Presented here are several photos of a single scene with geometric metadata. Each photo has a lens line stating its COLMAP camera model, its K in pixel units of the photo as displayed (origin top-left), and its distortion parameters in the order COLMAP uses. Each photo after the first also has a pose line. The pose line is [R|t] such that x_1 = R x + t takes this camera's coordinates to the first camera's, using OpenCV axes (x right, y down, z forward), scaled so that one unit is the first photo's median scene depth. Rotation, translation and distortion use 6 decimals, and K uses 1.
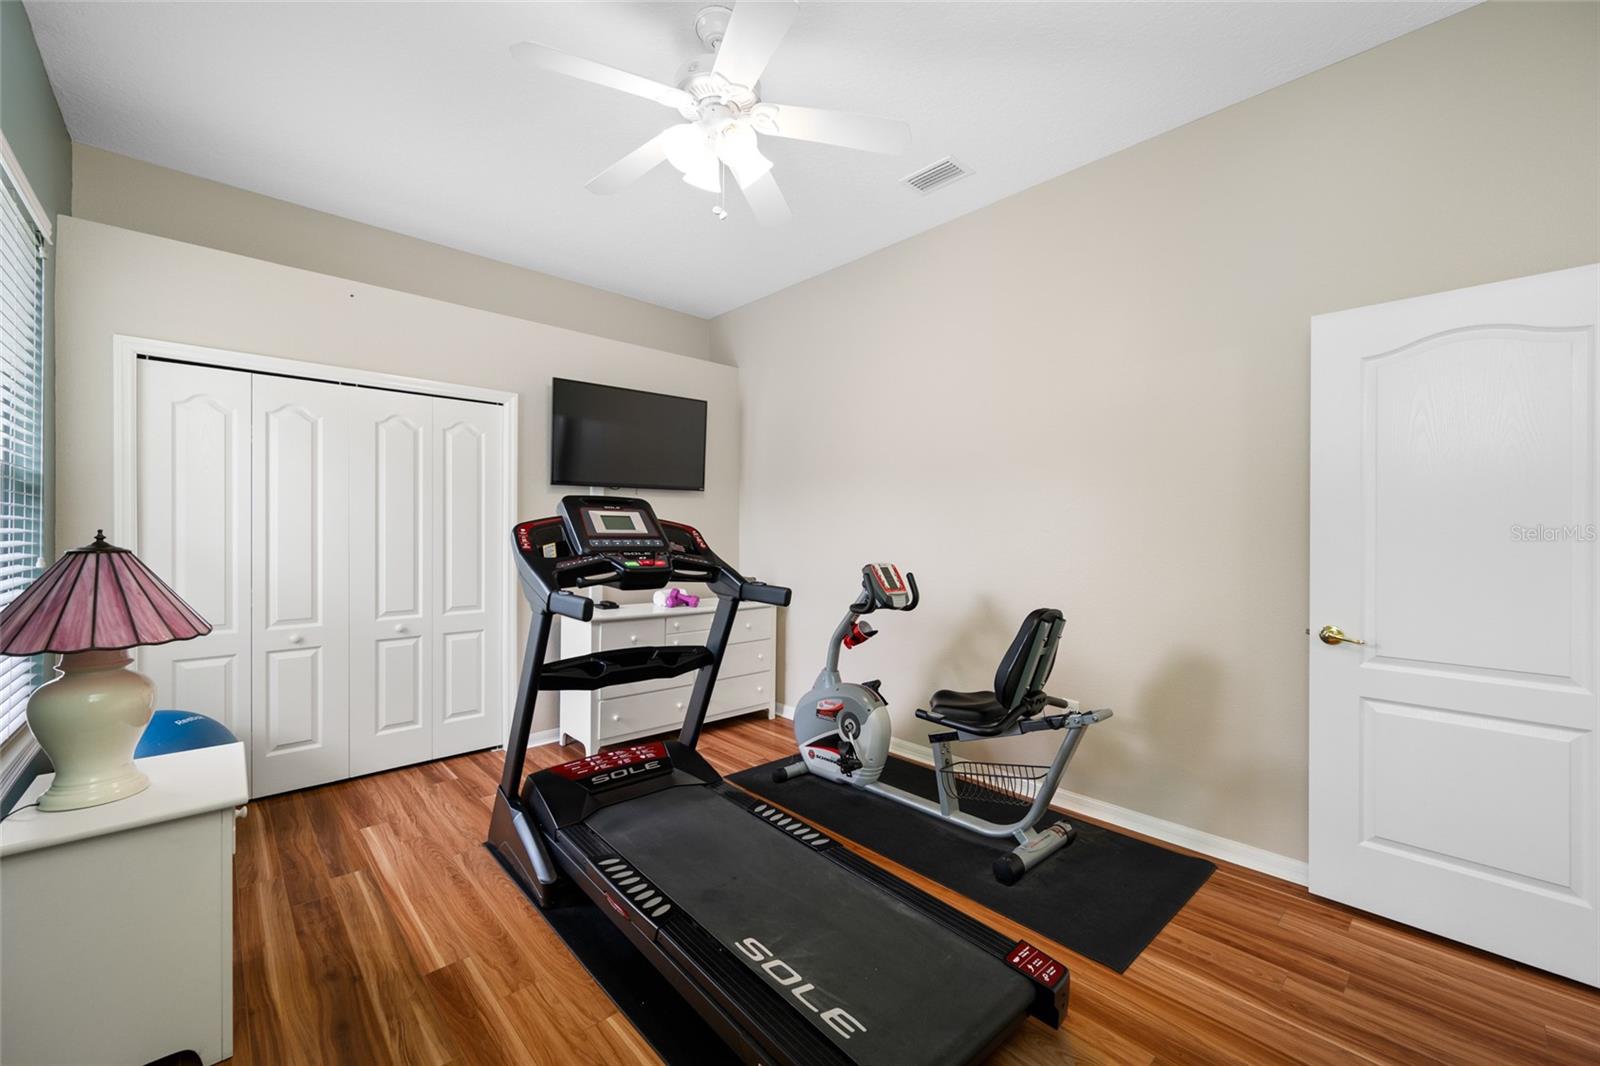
lens RADIAL K [[648.8, 0, 810.4], [0, 648.8, 519.1], [0, 0, 1]] dist [-0.002591, 0.000044]
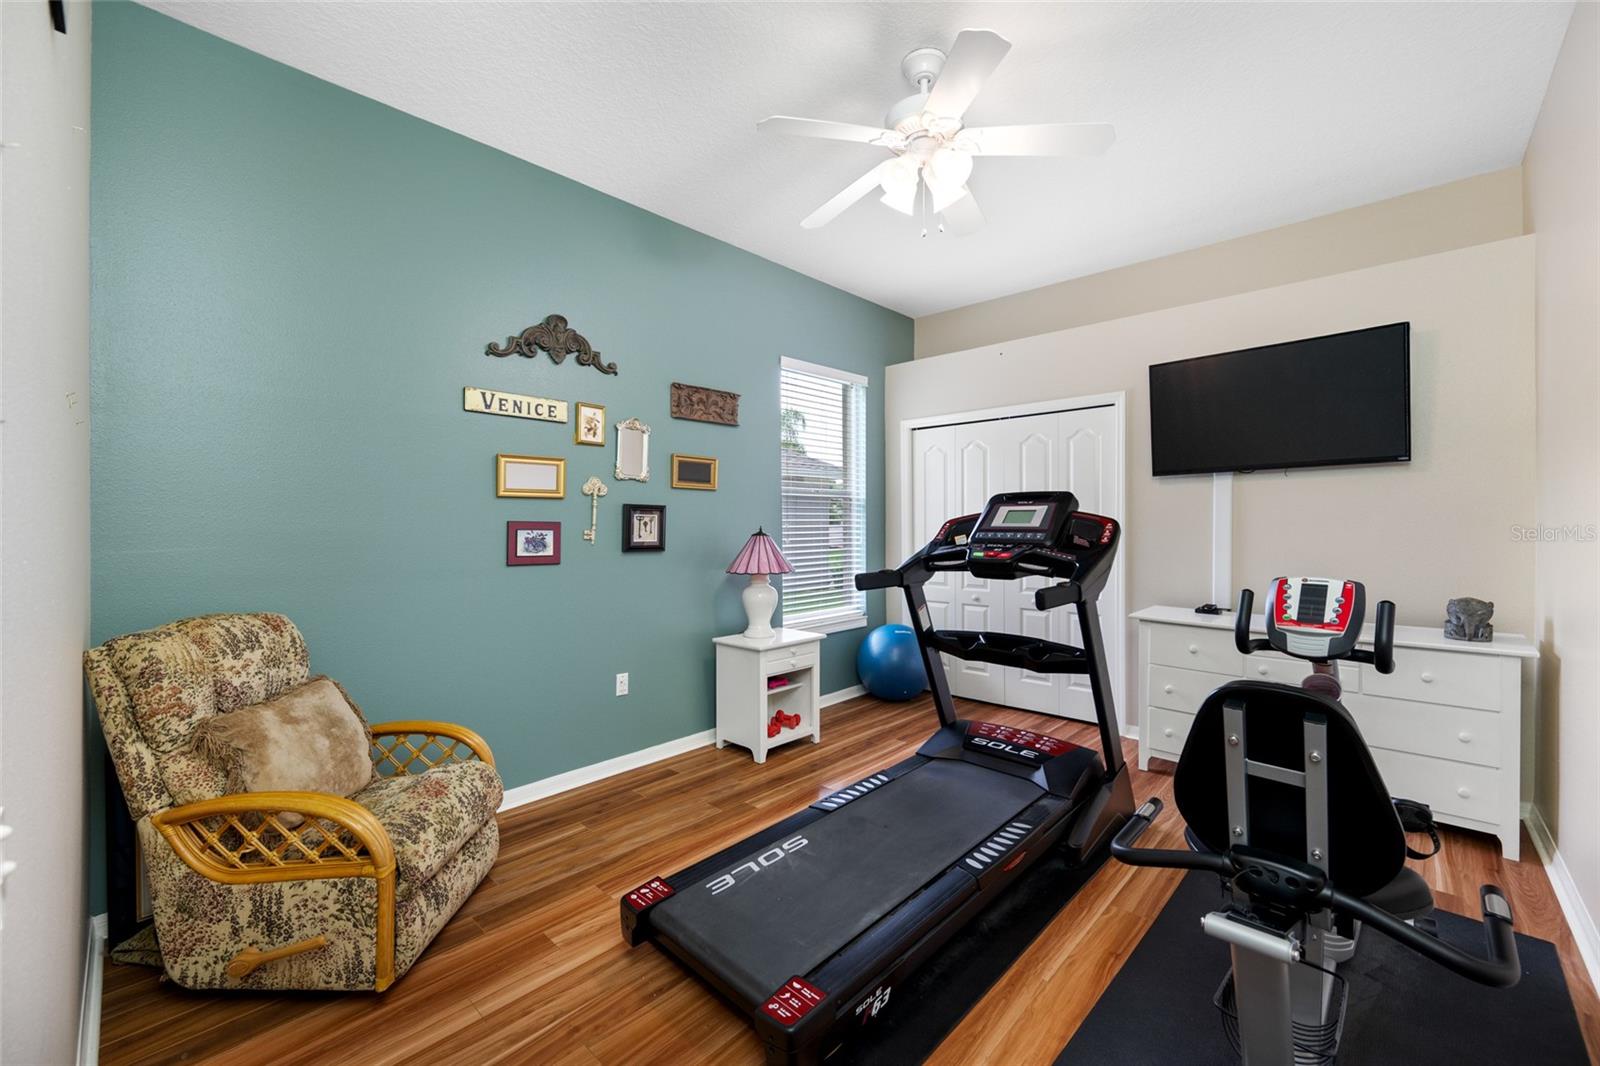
lens RADIAL K [[648.8, 0, 799.9], [0, 648.8, 530.1], [0, 0, 1]] dist [-0.002591, 0.000044]
pose [[0.064758, 0.005314, -0.997887, 0.886240], [0.018050, 0.999816, 0.006496, 0.016499], [0.997738, -0.018433, 0.064650, 0.683333]]
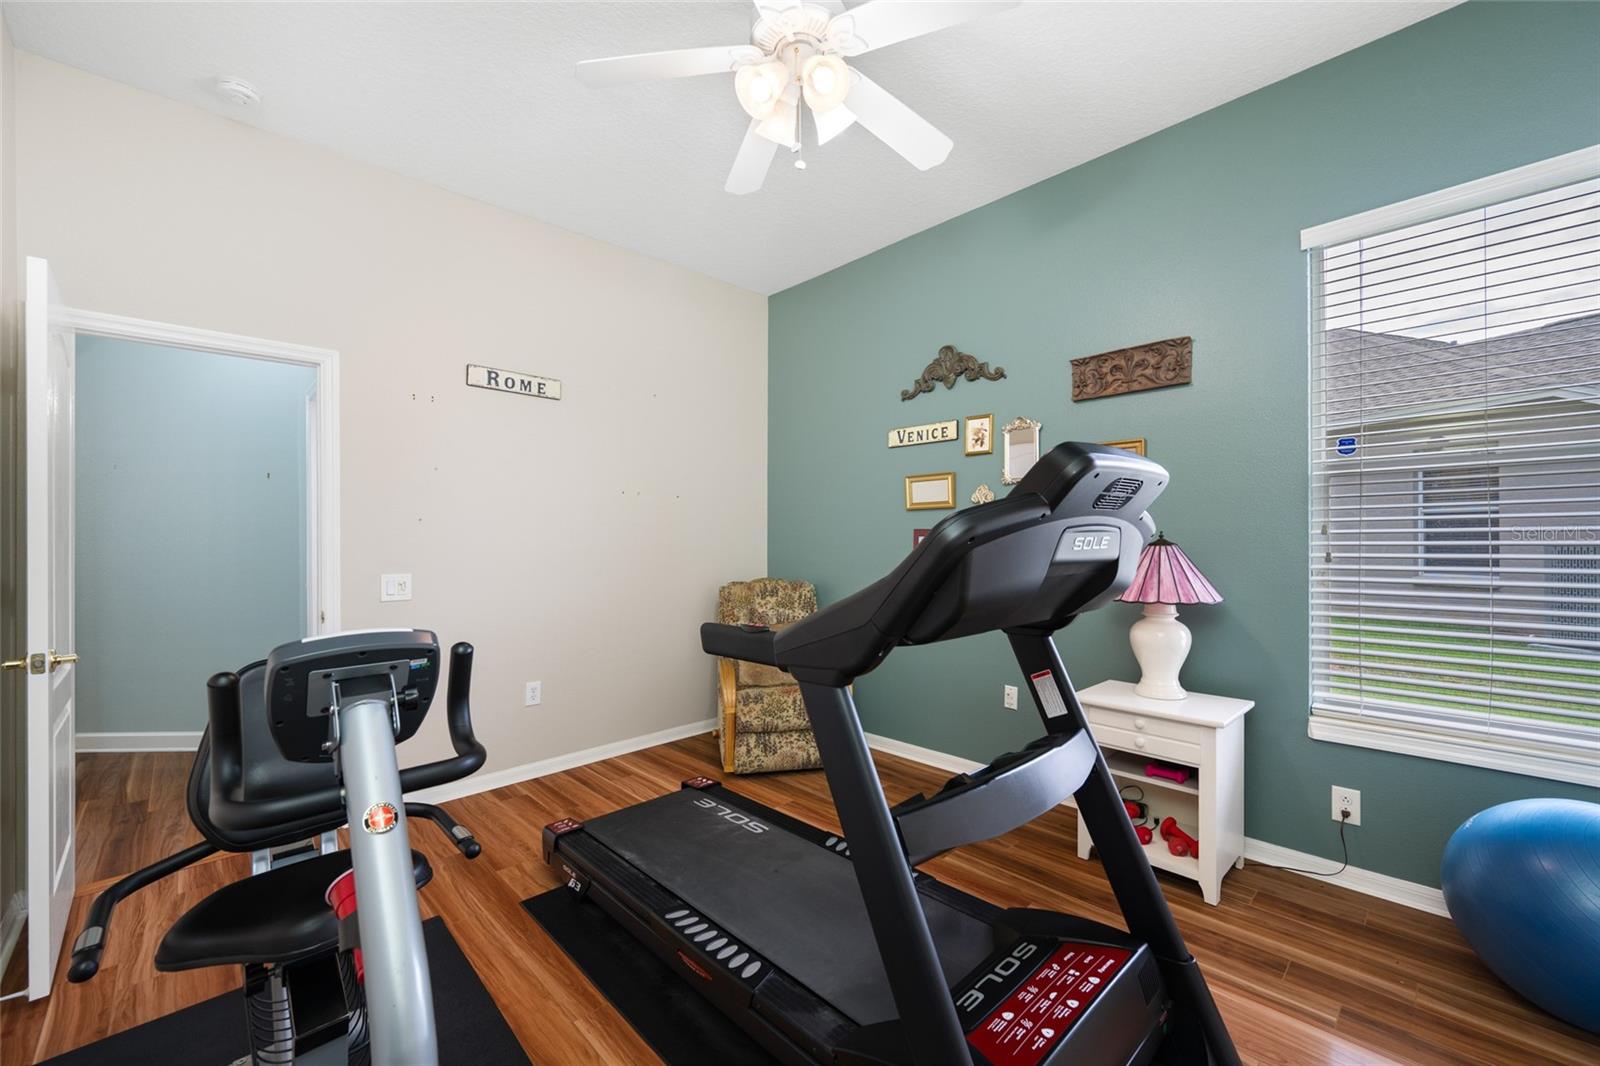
lens RADIAL K [[648.8, 0, 807.7], [0, 648.8, 540.8], [0, 0, 1]] dist [-0.002591, 0.000044]
pose [[-0.999910, 0.002030, -0.013289, -0.134053], [0.002168, 0.999944, -0.010356, 0.039717], [0.013268, -0.010384, -0.999858, 1.765783]]
